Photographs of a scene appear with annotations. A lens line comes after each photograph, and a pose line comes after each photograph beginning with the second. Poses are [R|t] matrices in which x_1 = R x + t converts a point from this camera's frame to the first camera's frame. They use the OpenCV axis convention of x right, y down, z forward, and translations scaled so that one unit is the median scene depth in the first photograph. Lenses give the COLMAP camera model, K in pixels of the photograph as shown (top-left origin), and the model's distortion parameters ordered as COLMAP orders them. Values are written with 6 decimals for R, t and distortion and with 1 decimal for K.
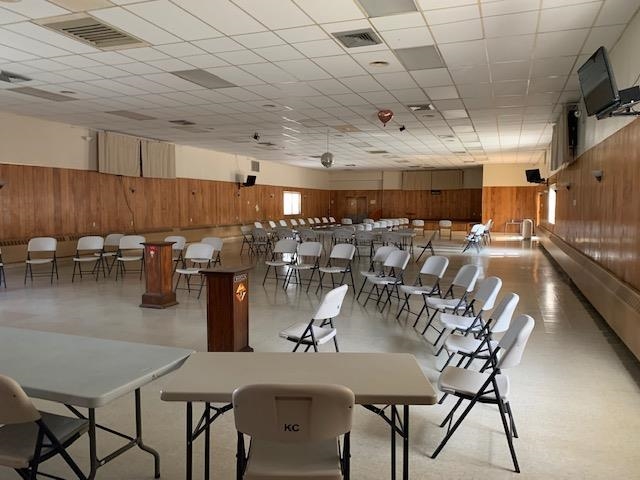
lens RADIAL K [[506.4, 0, 319.2], [0, 506.4, 237.2], [0, 0, 1]] dist [0.007808, 0.000412]
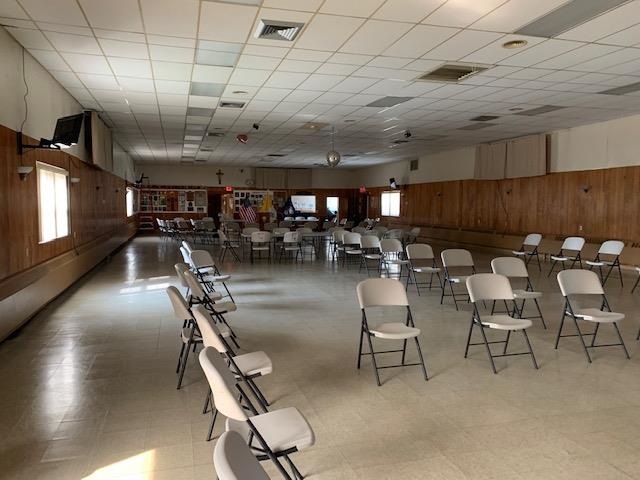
lens RADIAL K [[506.4, 0, 320.8], [0, 506.4, 242.0], [0, 0, 1]] dist [0.007808, 0.000412]
pose [[-0.841545, 0.045769, -0.538245, 0.402957], [-0.033549, 0.990052, 0.136642, -0.099266], [0.539144, 0.133048, -0.831638, 1.391640]]
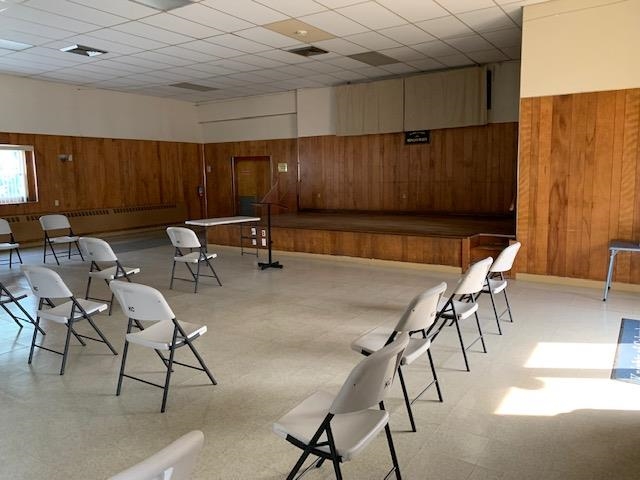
lens RADIAL K [[506.4, 0, 321.1], [0, 506.4, 239.7], [0, 0, 1]] dist [0.007808, 0.000412]
pose [[0.964140, 0.020960, -0.264563, 0.294884], [-0.005118, 0.998159, 0.060430, -0.043055], [0.265343, -0.056909, 0.962473, 0.716354]]
